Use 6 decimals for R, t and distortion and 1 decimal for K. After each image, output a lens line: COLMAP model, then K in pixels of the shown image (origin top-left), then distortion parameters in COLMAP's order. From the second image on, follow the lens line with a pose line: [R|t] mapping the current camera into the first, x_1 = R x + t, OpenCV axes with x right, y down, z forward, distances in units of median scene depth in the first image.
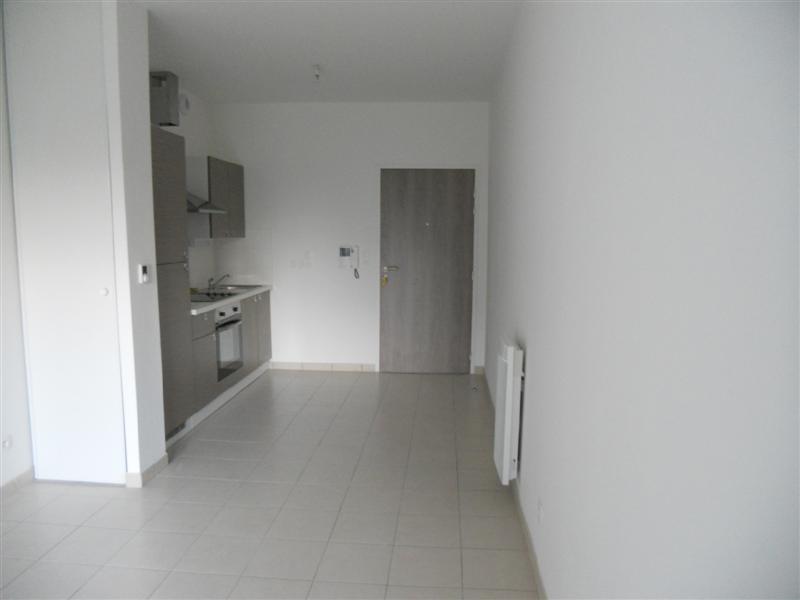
lens RADIAL K [[604.4, 0, 401.3], [0, 604.4, 301.3], [0, 0, 1]] dist [-0.057075, 0.011346]
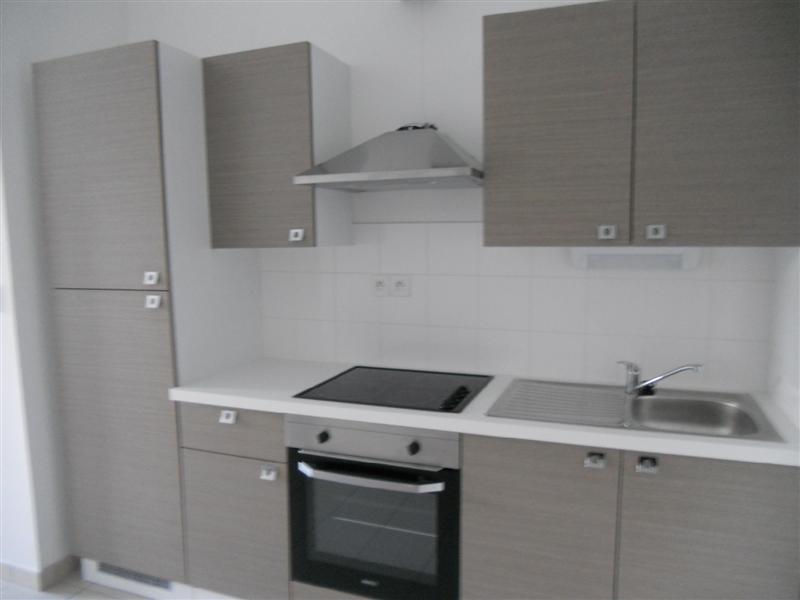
lens RADIAL K [[604.4, 0, 398.9], [0, 604.4, 306.5], [0, 0, 1]] dist [-0.057075, 0.011346]
pose [[-0.298598, 0.100930, -0.949027, 0.046394], [-0.102900, 0.985191, 0.137152, -0.101510], [0.948816, 0.138608, -0.283790, 0.950814]]
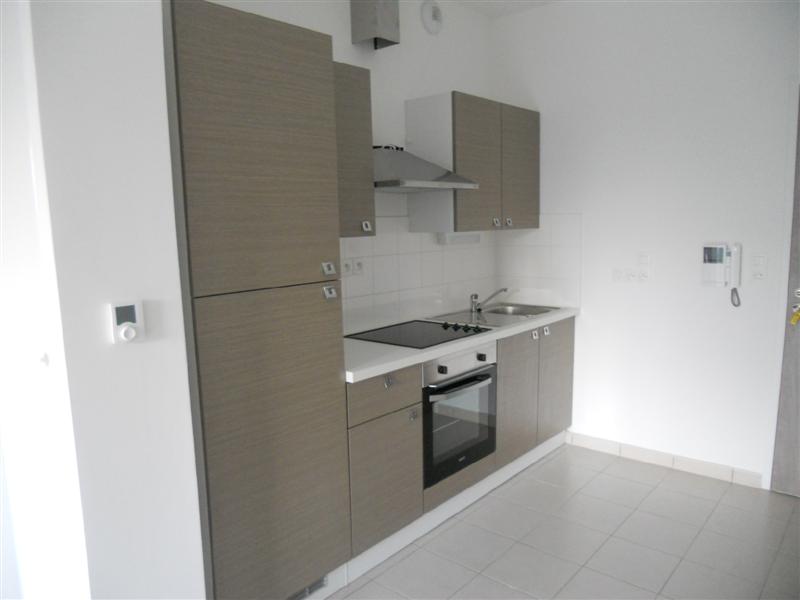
lens RADIAL K [[604.4, 0, 397.0], [0, 604.4, 317.8], [0, 0, 1]] dist [-0.057075, 0.011346]
pose [[0.797528, 0.072106, -0.598957, 0.000310], [-0.043038, 0.997102, 0.062730, -0.049568], [0.601744, -0.024251, 0.798320, 0.438094]]
